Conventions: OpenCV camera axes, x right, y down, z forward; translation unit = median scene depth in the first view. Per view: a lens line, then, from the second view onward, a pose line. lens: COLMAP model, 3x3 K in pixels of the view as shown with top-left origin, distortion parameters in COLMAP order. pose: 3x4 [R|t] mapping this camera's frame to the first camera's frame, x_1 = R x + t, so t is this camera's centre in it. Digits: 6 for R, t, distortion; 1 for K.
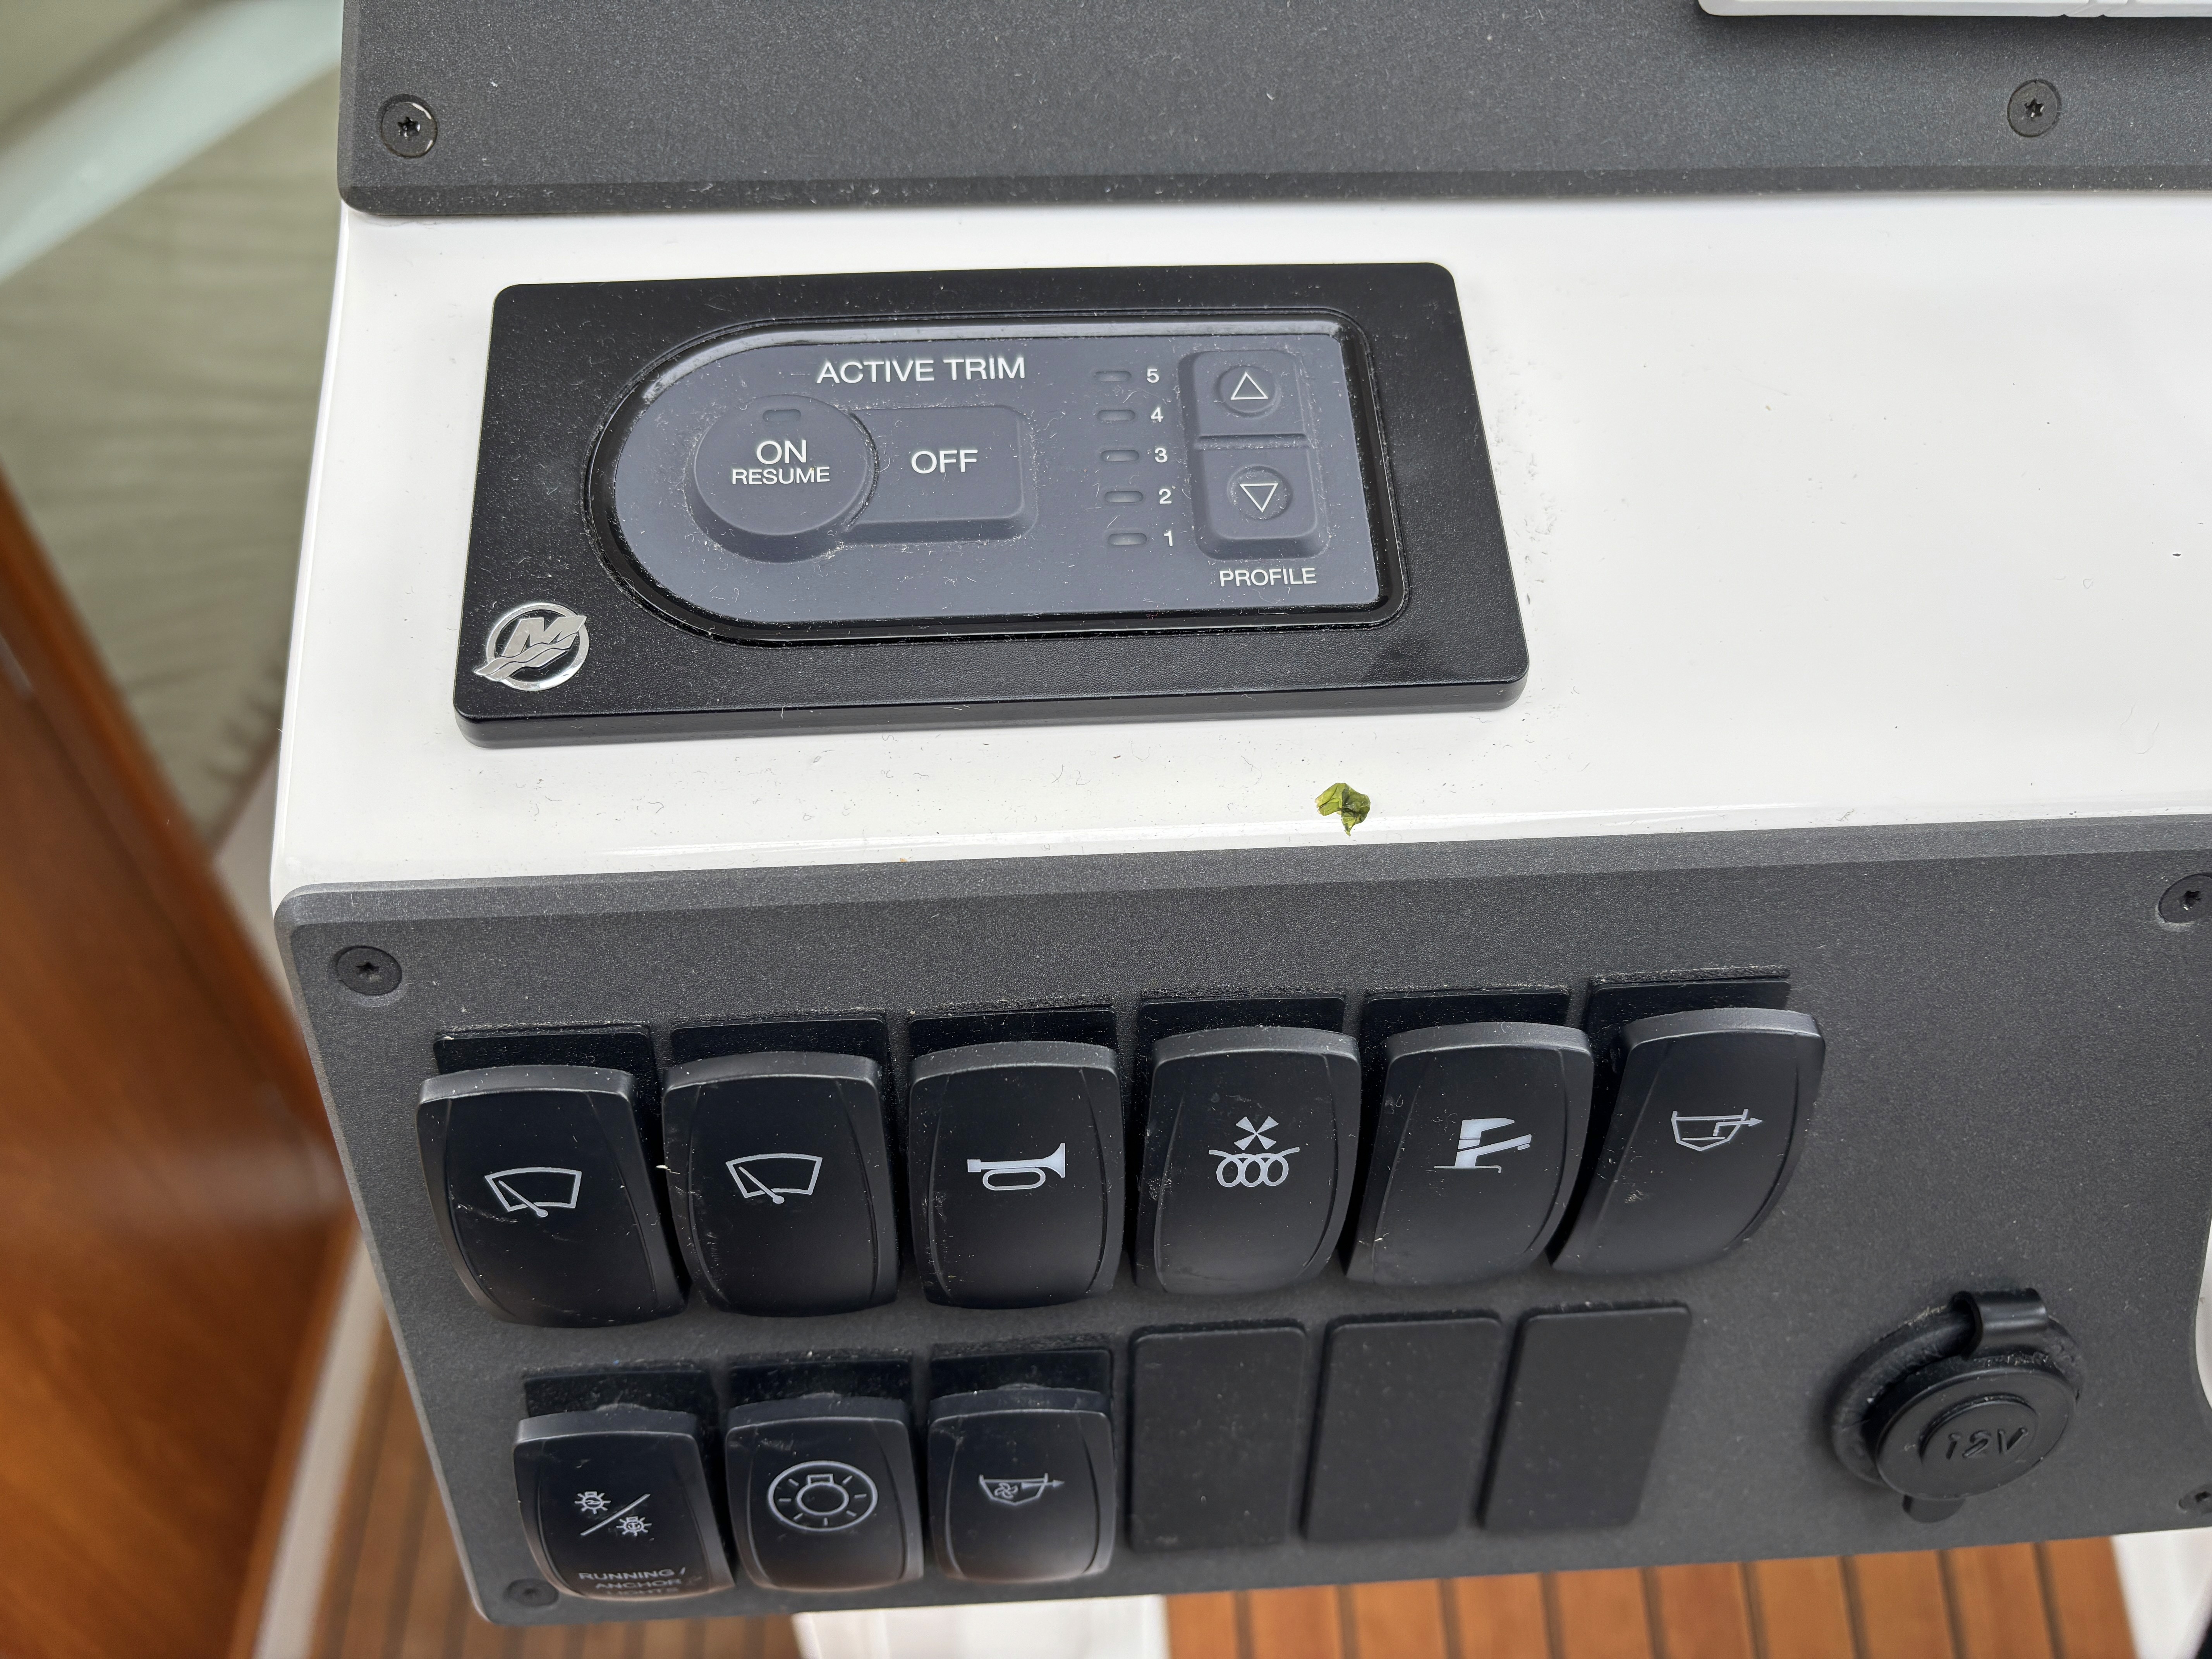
lens RADIAL K [[1727.5, 0, 1106.0], [0, 1727.5, 829.5], [0, 0, 1]] dist [0.003333, 0.001134]
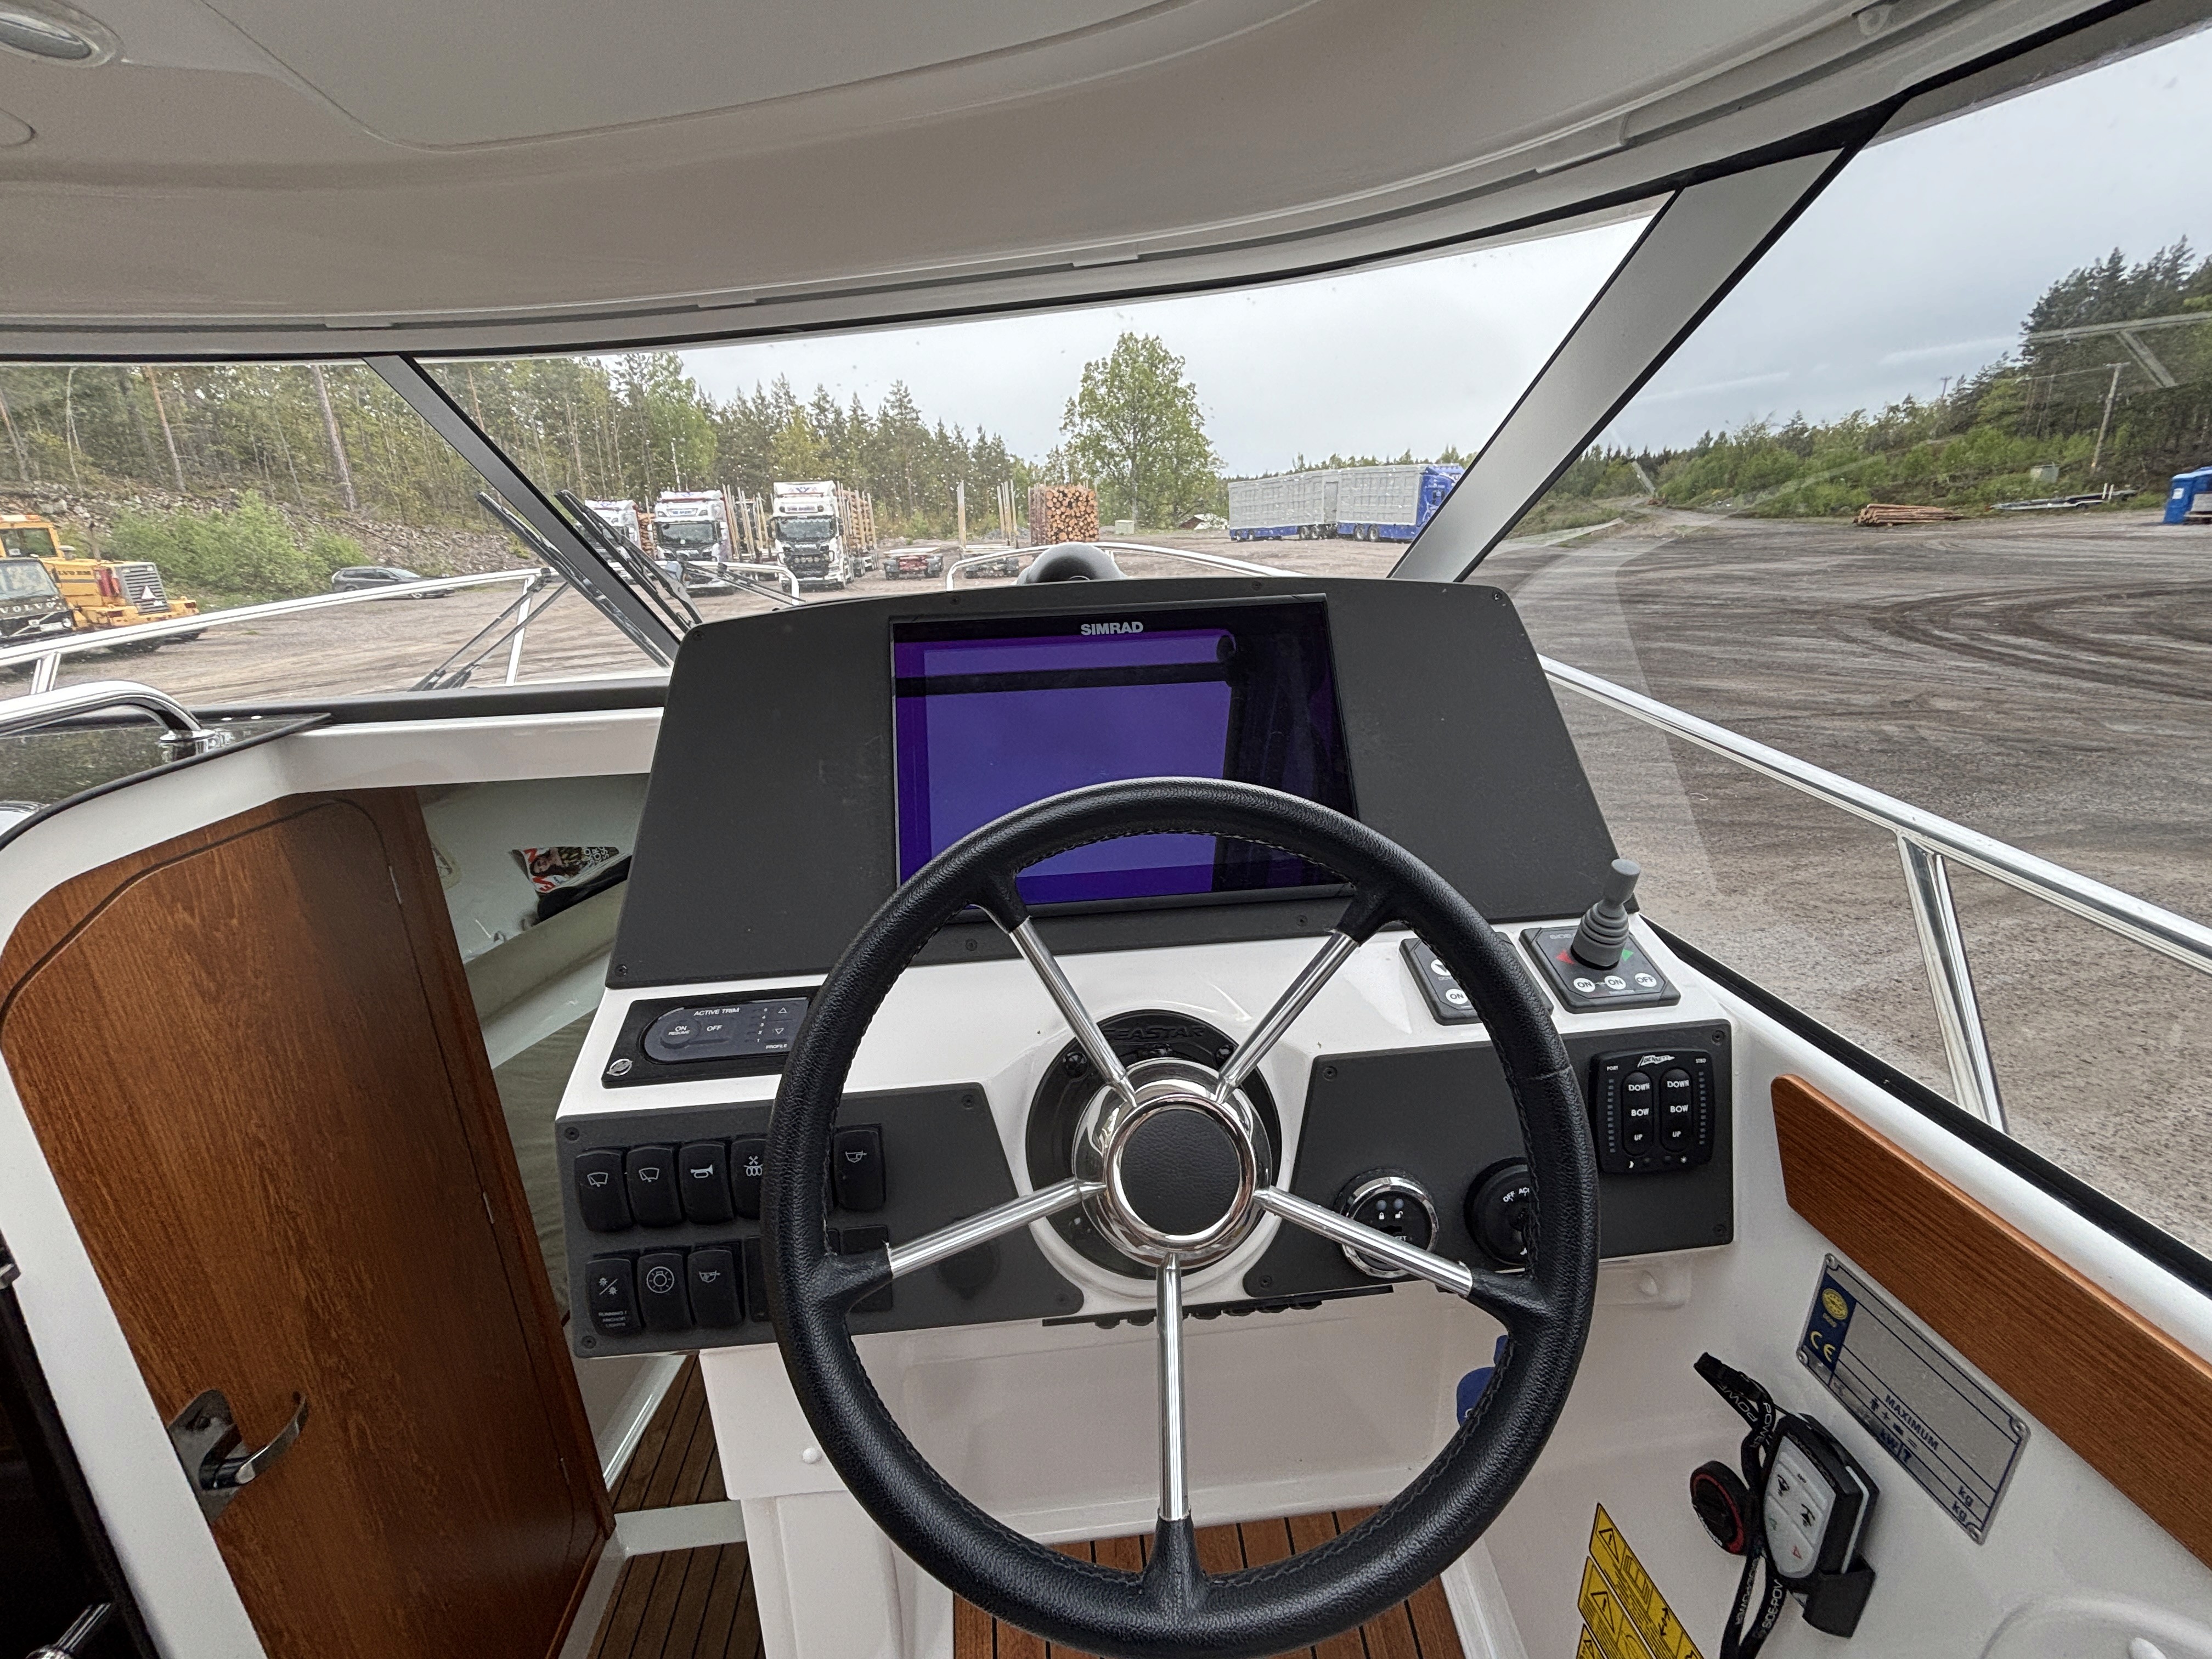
lens RADIAL K [[944.0, 0, 1106.0], [0, 944.0, 829.5], [0, 0, 1]] dist [-0.021062, 0.018618]
pose [[0.998023, -0.062602, 0.005512, 1.050329], [0.057117, 0.866994, -0.495034, 0.691302], [0.026211, 0.494370, 0.868856, -1.592572]]
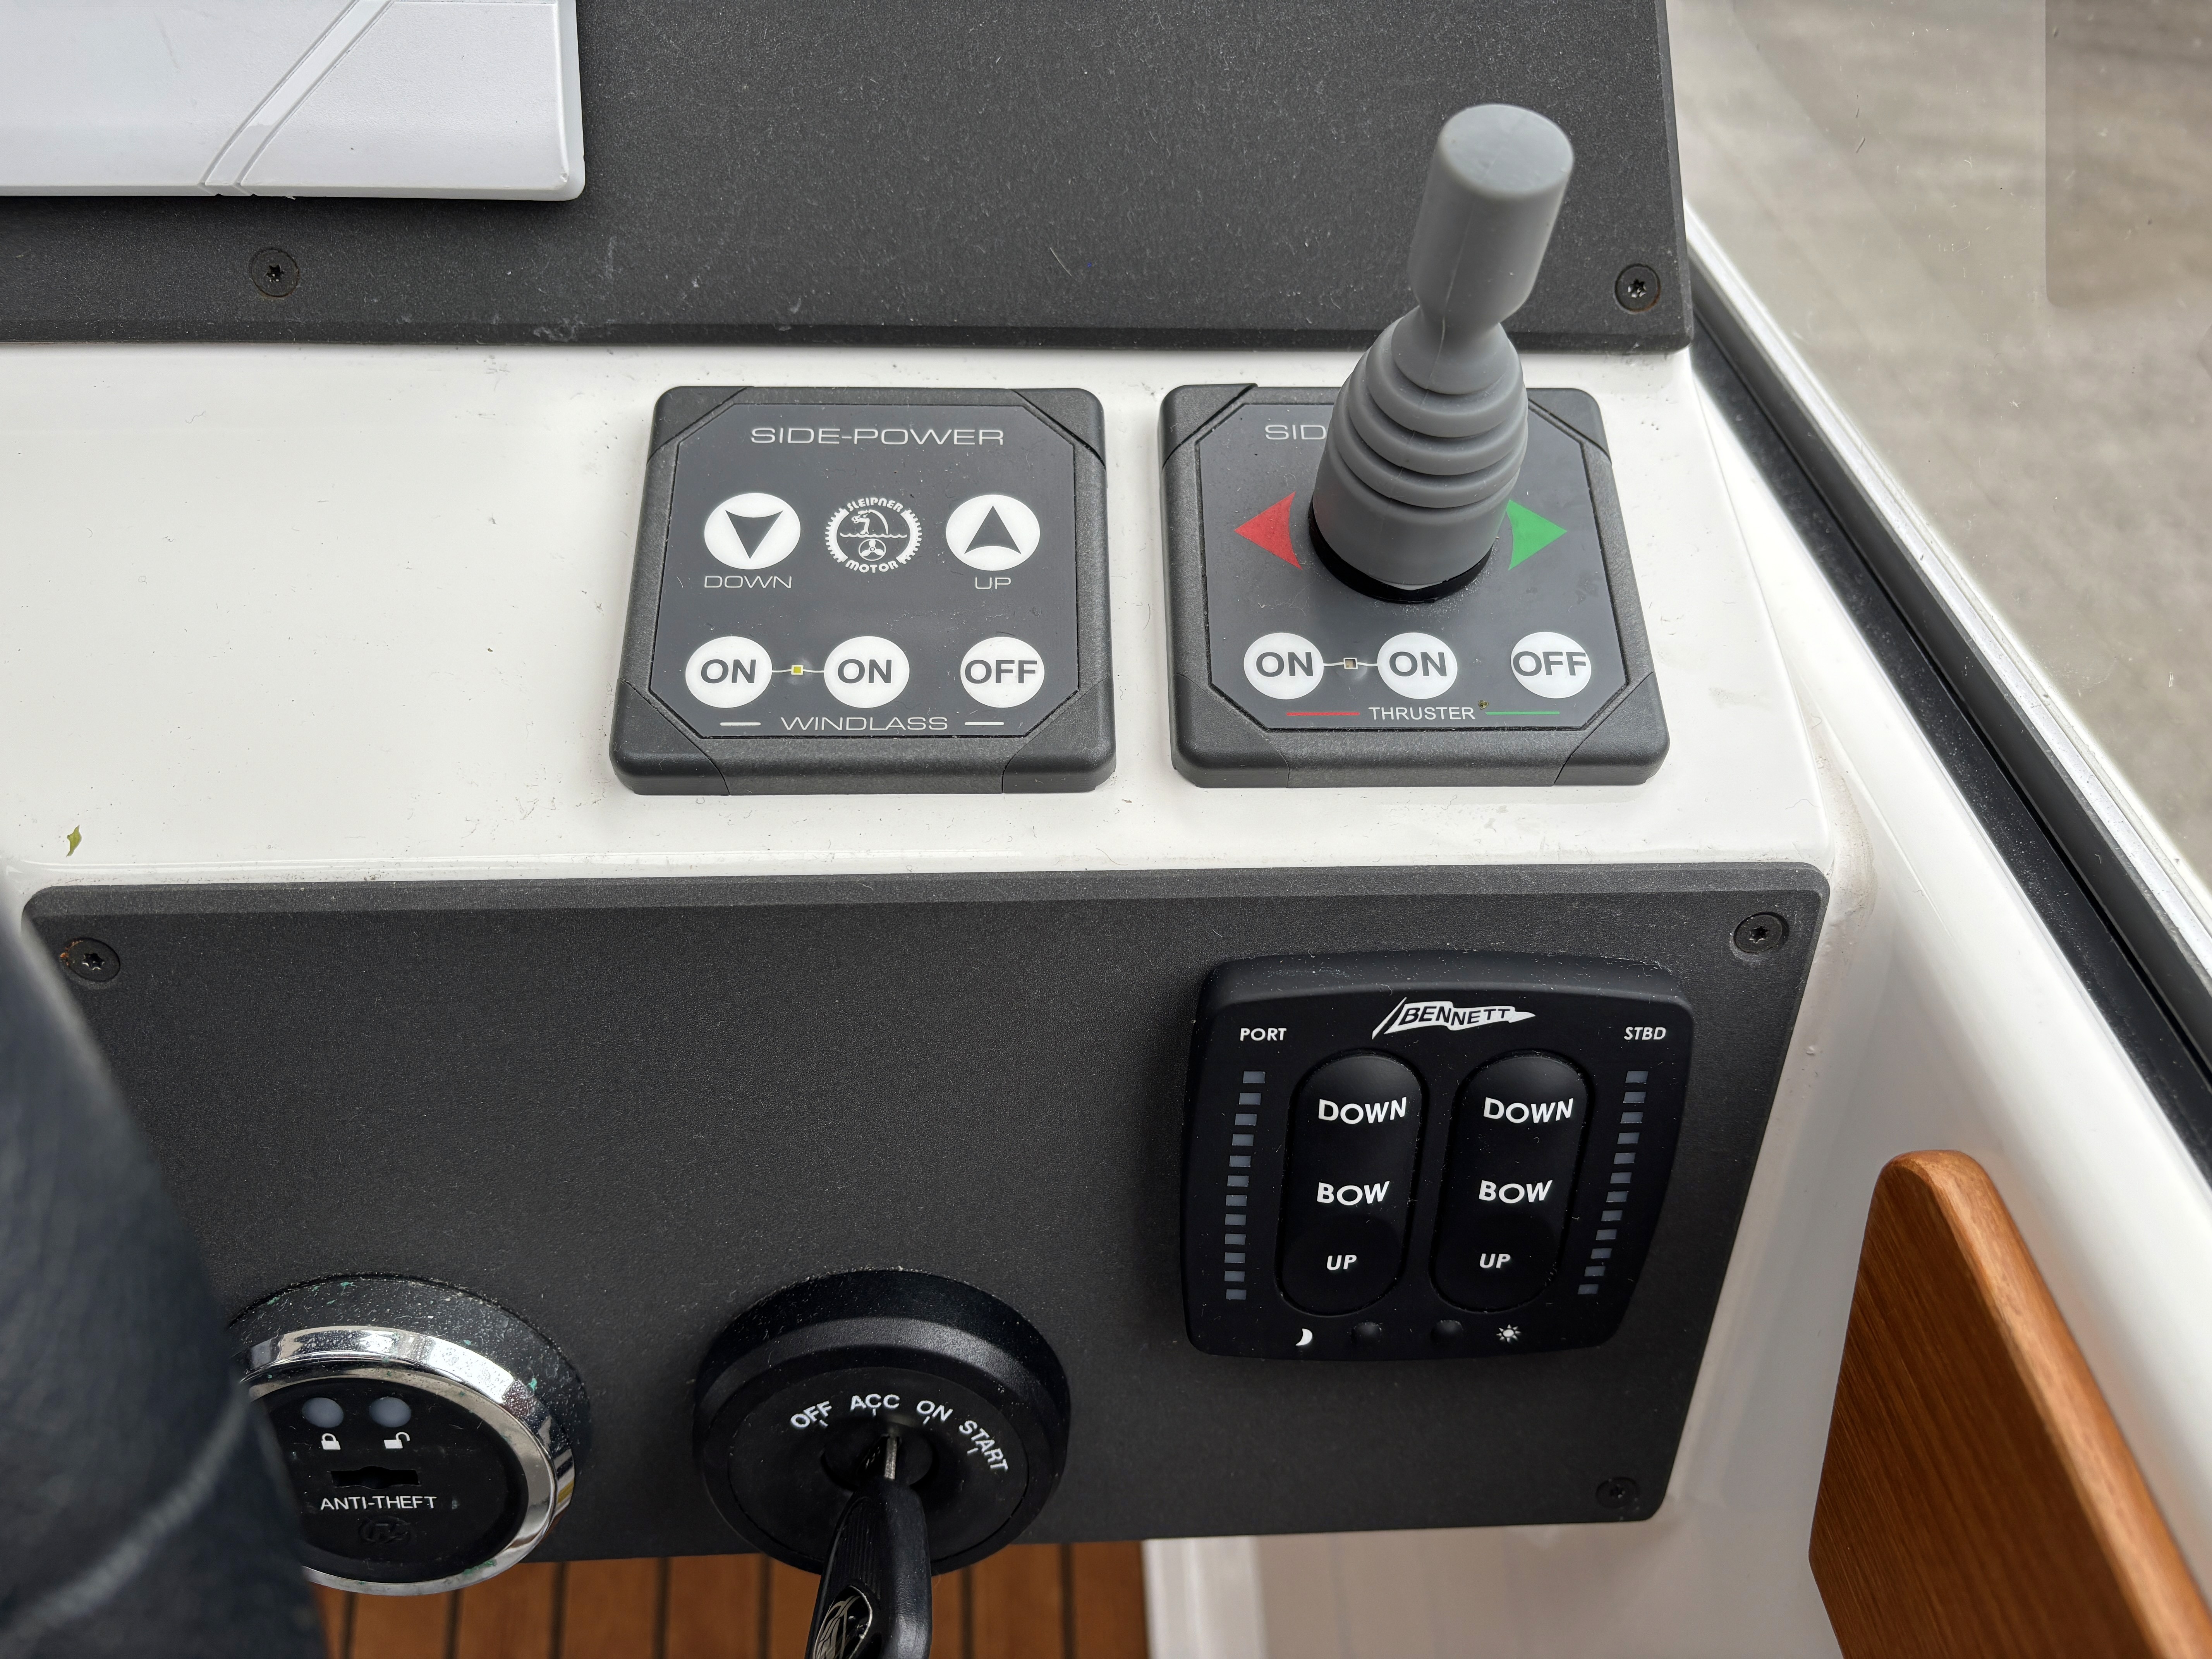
lens RADIAL K [[1651.8, 0, 1106.0], [0, 1651.8, 829.5], [0, 0, 1]] dist [0.005032, 0.002928]
pose [[0.999733, 0.021119, -0.009376, 2.366028], [-0.021715, 0.997394, -0.068798, -0.023332], [0.007899, 0.068983, 0.997587, -0.022142]]
